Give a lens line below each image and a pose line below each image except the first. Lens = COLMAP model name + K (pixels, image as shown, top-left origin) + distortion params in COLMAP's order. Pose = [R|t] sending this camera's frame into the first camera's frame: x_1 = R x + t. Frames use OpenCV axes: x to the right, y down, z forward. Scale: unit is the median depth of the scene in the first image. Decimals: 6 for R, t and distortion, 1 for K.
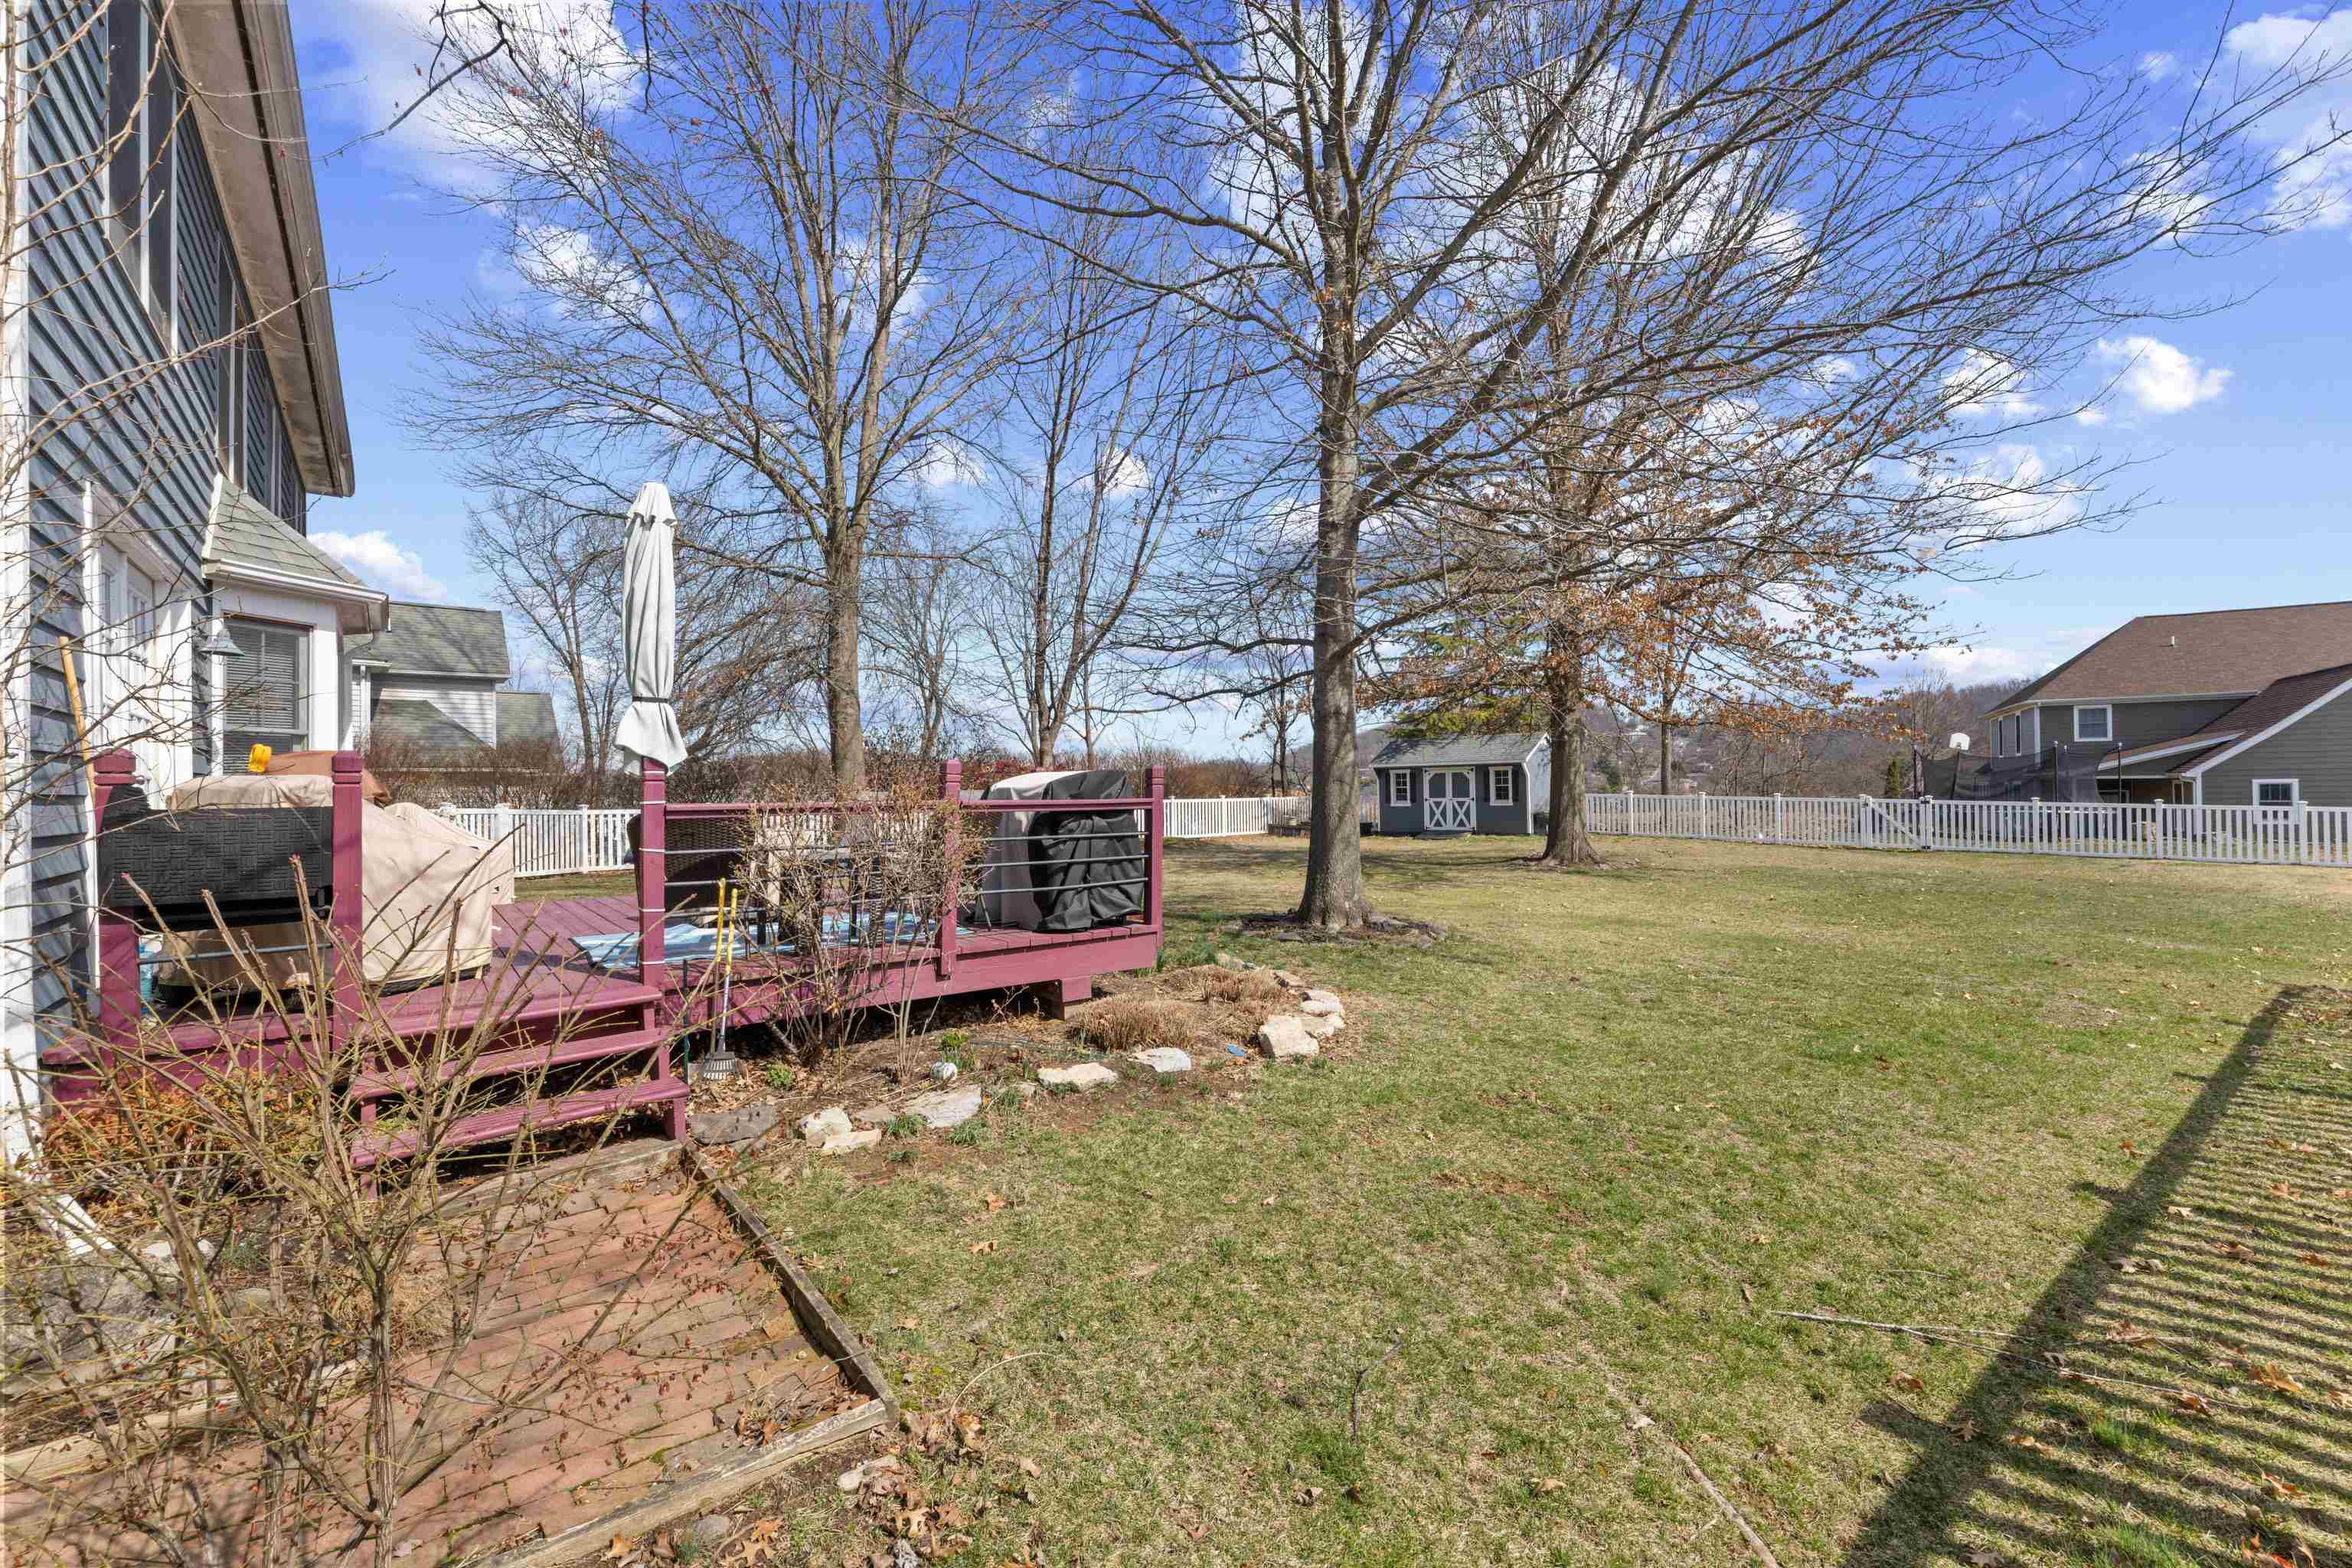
lens RADIAL K [[1003.8, 0, 1182.6], [0, 1003.8, 786.9], [0, 0, 1]] dist [0.000757, -0.001187]
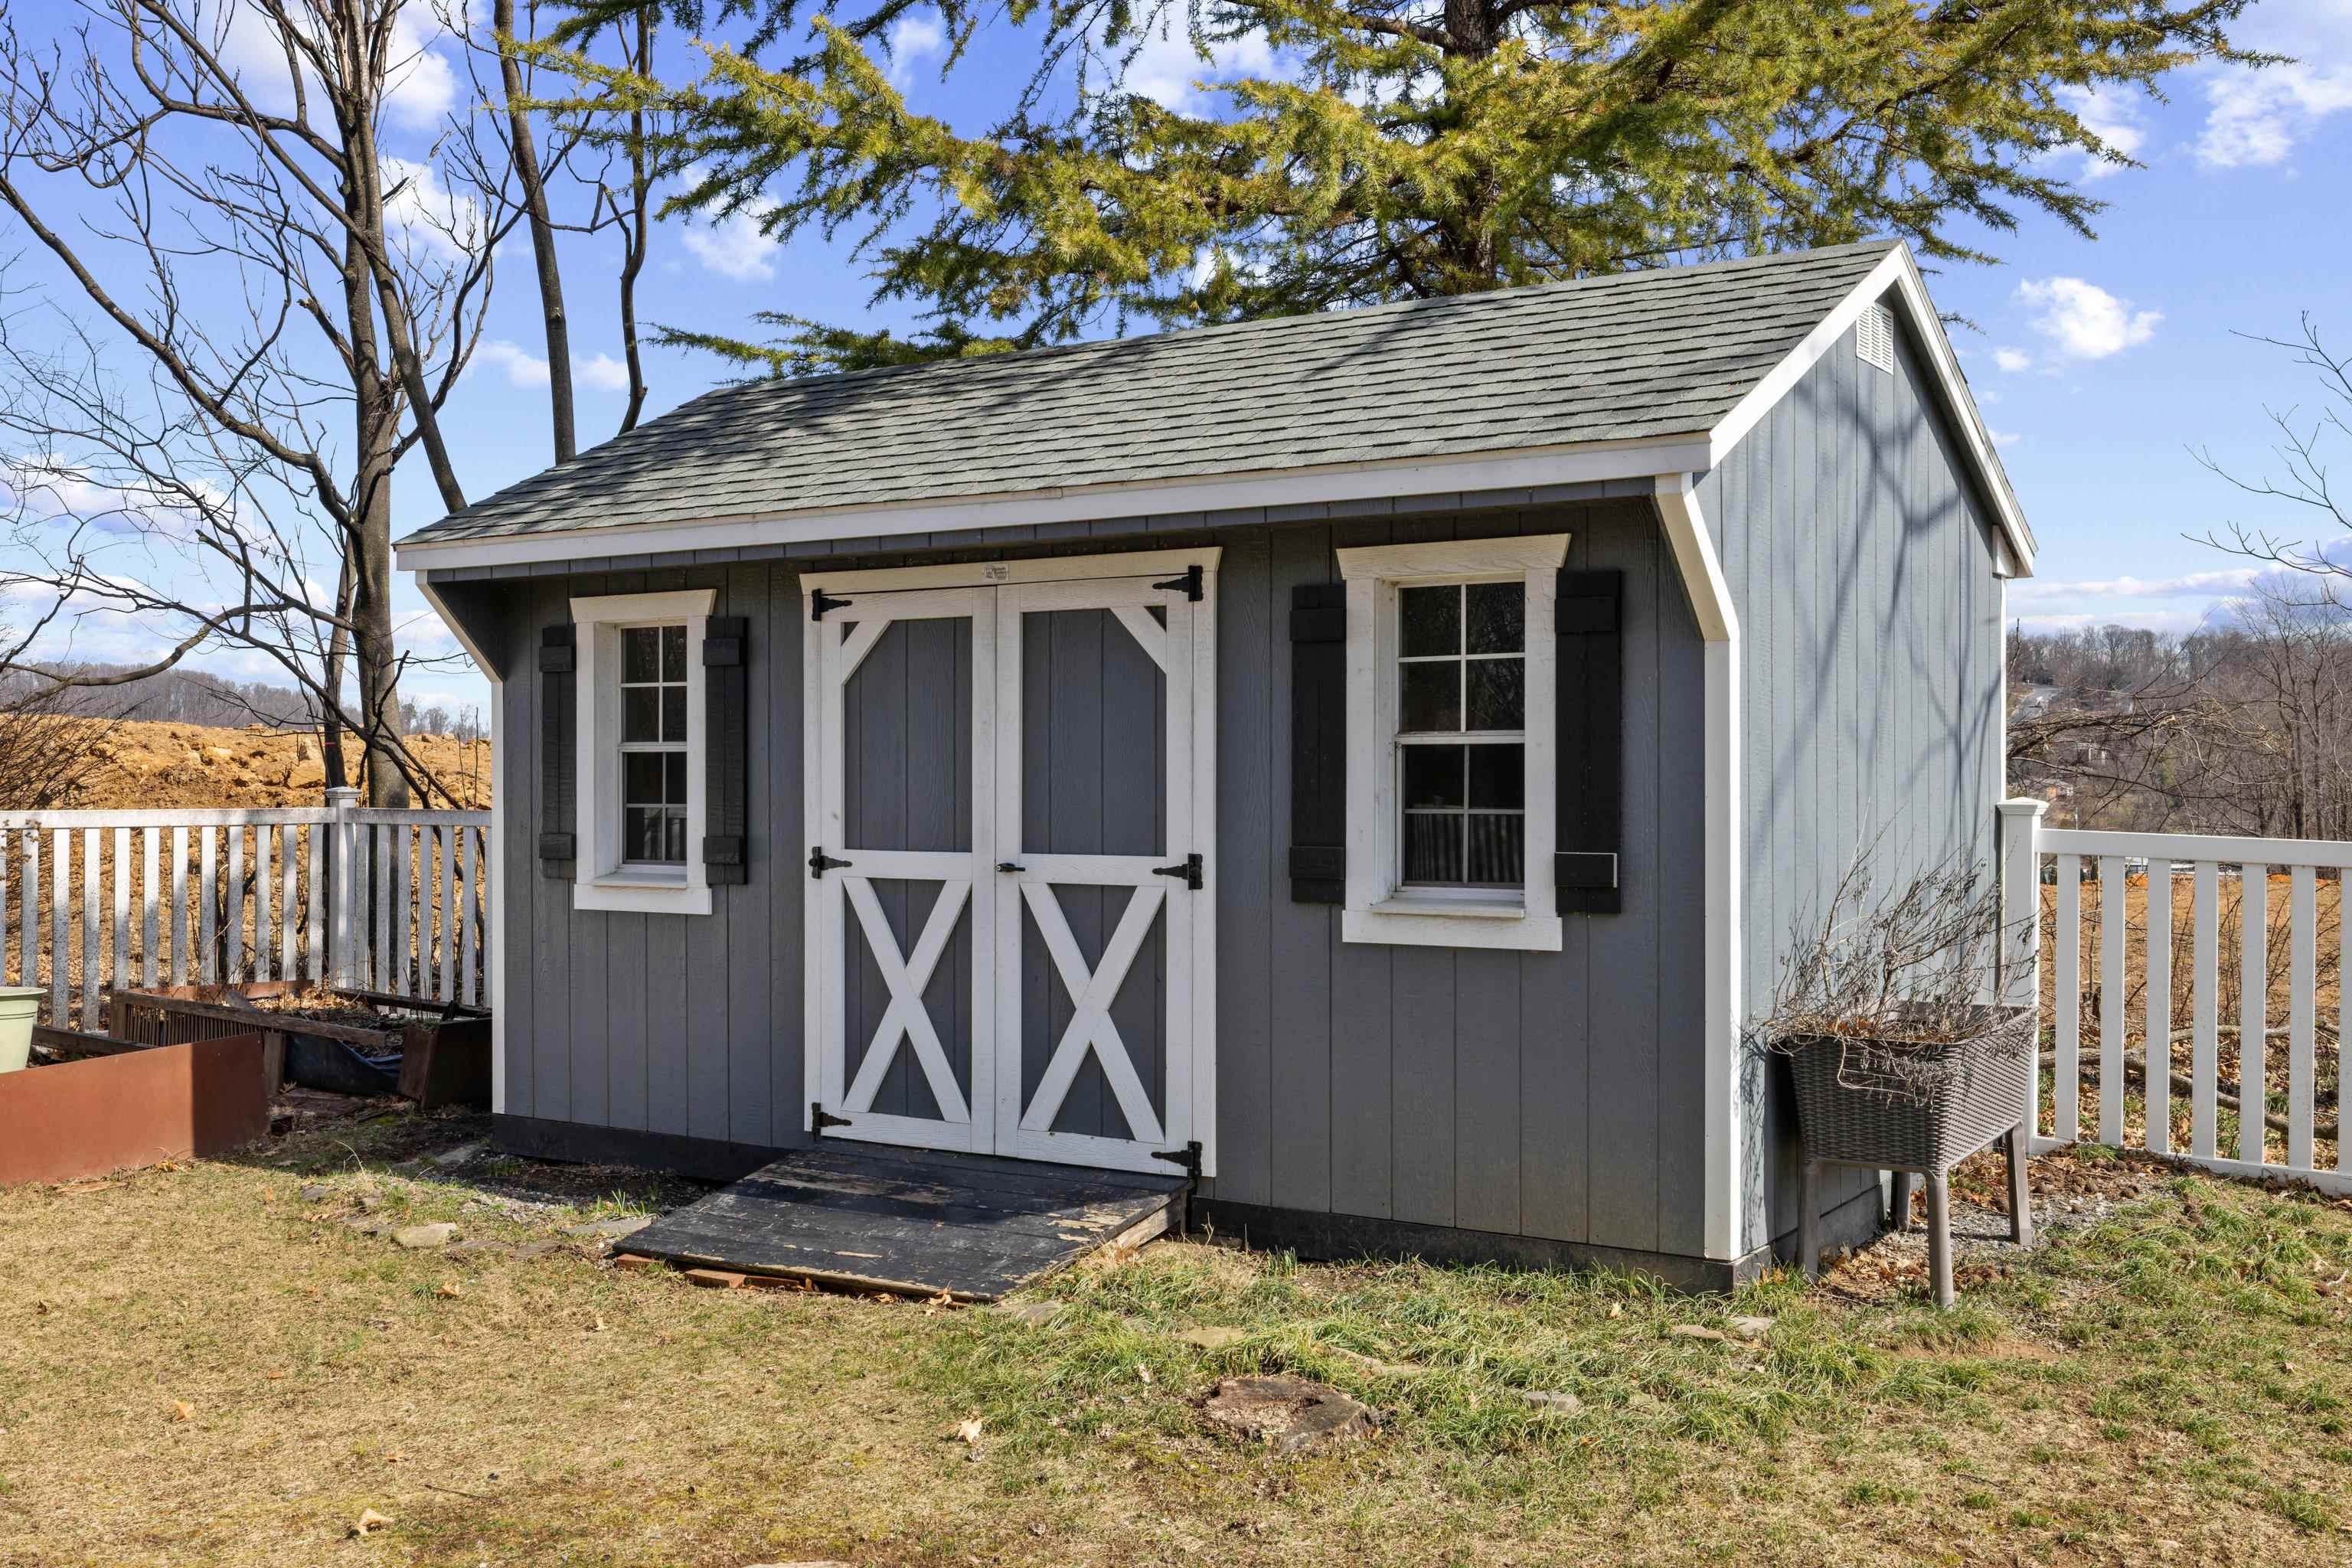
lens RADIAL K [[2343.3, 0, 1181.9], [0, 2343.3, 783.3], [0, 0, 1]] dist [0.004461, 0.000000]
pose [[0.995681, 0.017140, 0.091243, 0.269567], [-0.018087, 0.999791, 0.009554, 0.001112], [-0.091060, -0.011163, 0.995783, 0.774095]]
